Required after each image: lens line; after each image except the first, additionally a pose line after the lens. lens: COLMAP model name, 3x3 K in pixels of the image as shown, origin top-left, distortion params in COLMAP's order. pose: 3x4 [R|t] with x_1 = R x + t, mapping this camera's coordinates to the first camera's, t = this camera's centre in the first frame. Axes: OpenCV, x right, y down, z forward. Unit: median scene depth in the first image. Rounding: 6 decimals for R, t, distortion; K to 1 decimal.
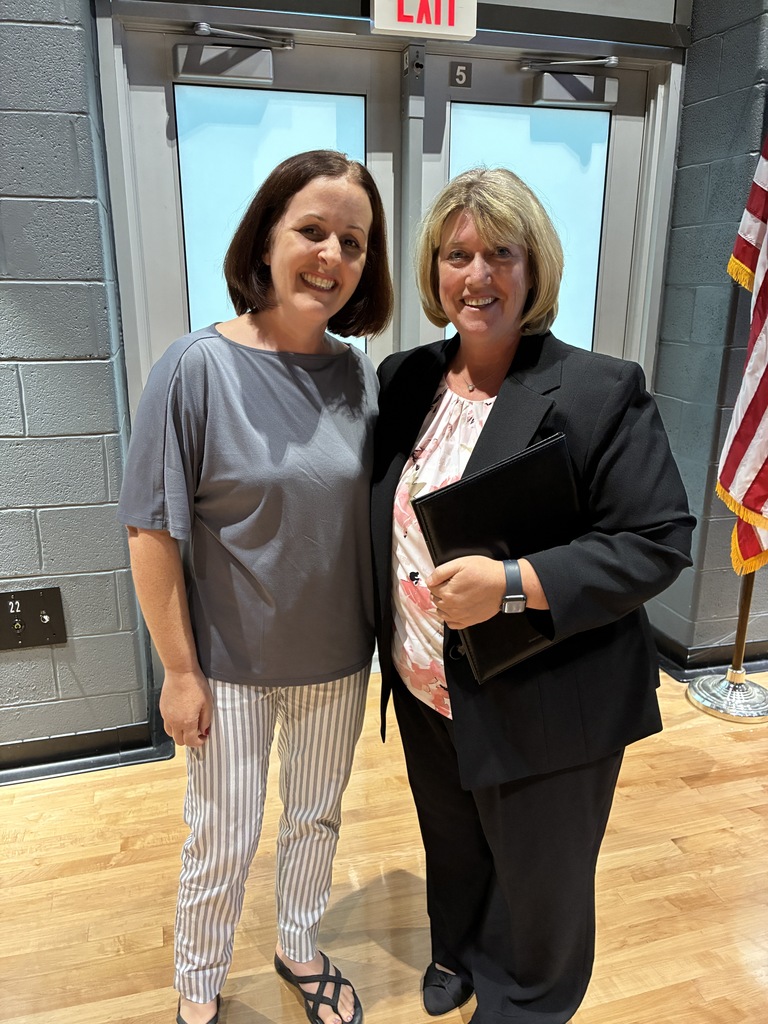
lens RADIAL K [[765.3, 0, 369.1], [0, 765.3, 515.4], [0, 0, 1]] dist [0.044823, -0.073282]
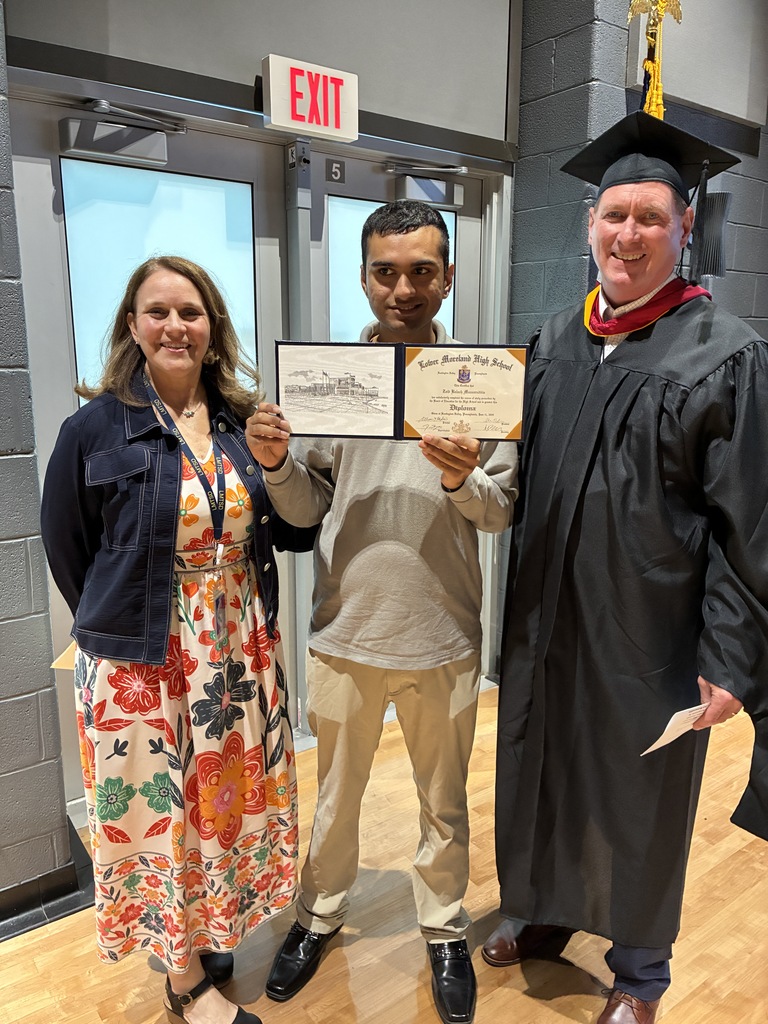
lens RADIAL K [[765.3, 0, 383.7], [0, 765.3, 504.5], [0, 0, 1]] dist [0.044823, -0.073282]
pose [[0.932324, -0.068989, 0.354982, -0.243341], [0.099034, 0.992815, -0.067155, -0.038300], [-0.347799, 0.097766, 0.932458, 0.030834]]
